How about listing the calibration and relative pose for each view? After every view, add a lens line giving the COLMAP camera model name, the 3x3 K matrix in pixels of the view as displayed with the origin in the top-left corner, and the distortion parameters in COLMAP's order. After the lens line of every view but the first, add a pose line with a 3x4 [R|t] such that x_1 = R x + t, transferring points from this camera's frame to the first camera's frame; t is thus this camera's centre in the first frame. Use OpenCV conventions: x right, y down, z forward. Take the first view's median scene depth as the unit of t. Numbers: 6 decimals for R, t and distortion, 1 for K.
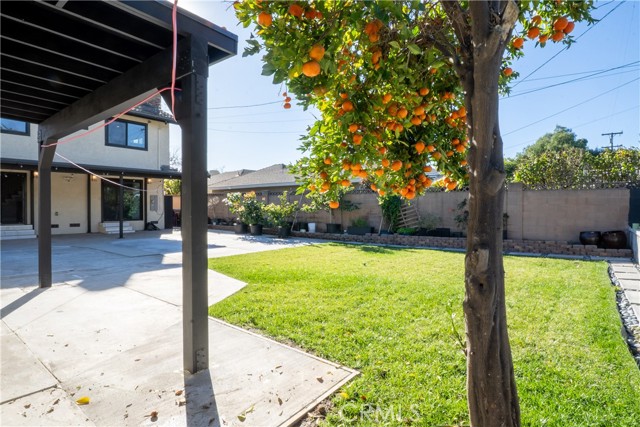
lens RADIAL K [[342.0, 0, 320.9], [0, 342.0, 212.8], [0, 0, 1]] dist [-0.022000, 0.000442]
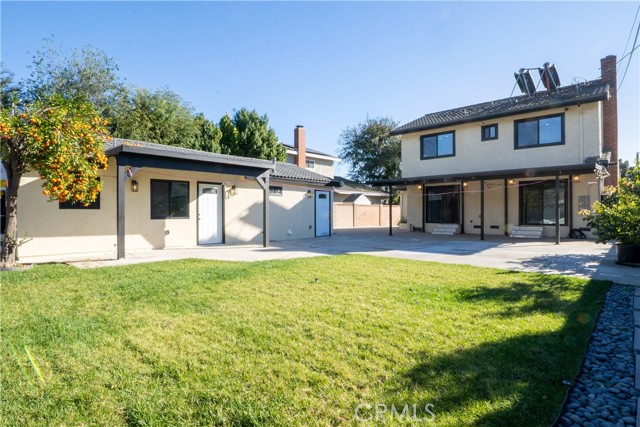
lens RADIAL K [[342.0, 0, 320.1], [0, 342.0, 214.5], [0, 0, 1]] dist [-0.022000, 0.000442]
pose [[-0.048328, 0.006990, -0.998807, 0.384735], [-0.011054, 0.999911, 0.007533, -0.006056], [0.998770, 0.011404, -0.048246, 0.449741]]
